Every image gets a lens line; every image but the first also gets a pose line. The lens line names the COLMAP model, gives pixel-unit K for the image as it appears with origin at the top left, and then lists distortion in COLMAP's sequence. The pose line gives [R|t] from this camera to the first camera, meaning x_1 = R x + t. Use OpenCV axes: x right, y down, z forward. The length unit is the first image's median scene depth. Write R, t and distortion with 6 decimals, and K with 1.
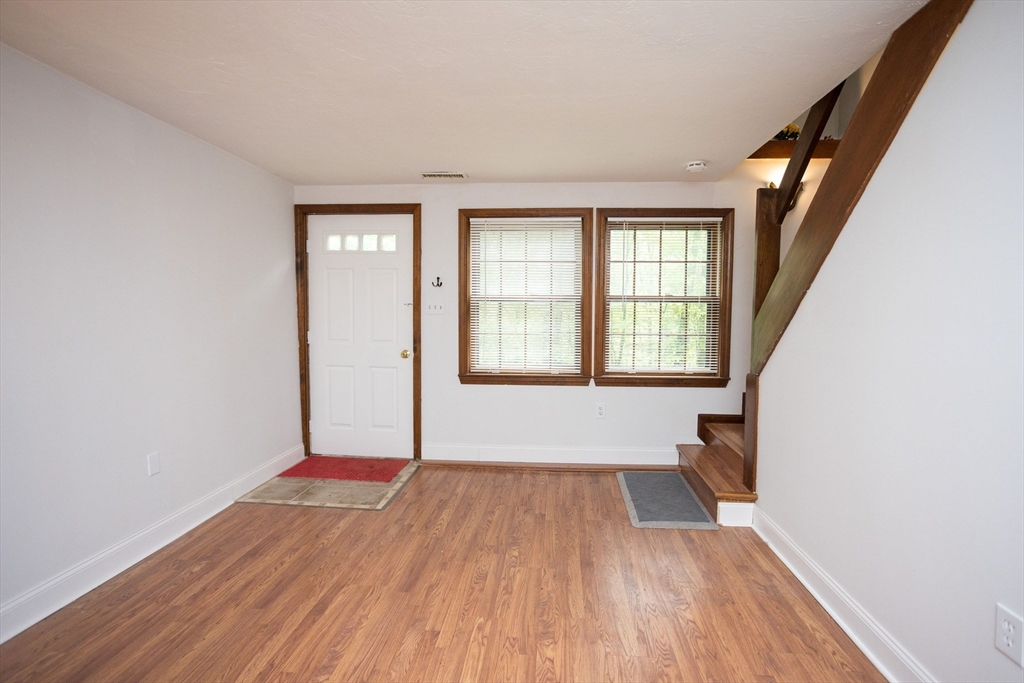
lens RADIAL K [[491.6, 0, 532.9], [0, 491.6, 337.6], [0, 0, 1]] dist [-0.029395, 0.007012]
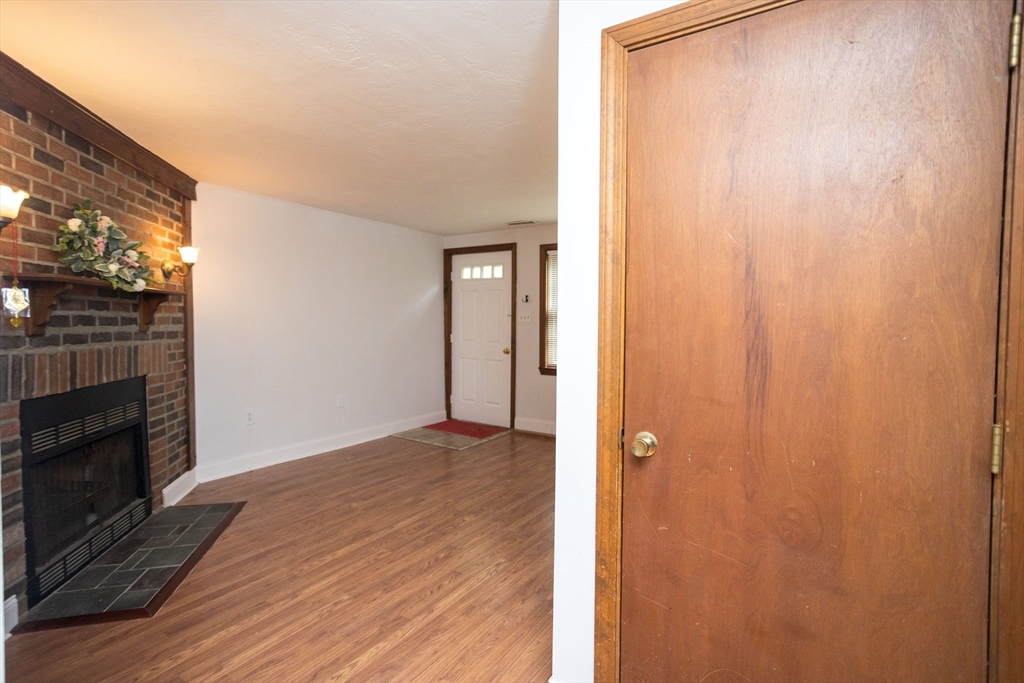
lens RADIAL K [[491.6, 0, 515.1], [0, 491.6, 334.7], [0, 0, 1]] dist [-0.029395, 0.007012]
pose [[0.868739, 0.014985, -0.495044, 0.447190], [-0.025549, 0.999567, -0.014578, 0.006150], [0.494611, 0.025313, 0.868746, -0.192992]]
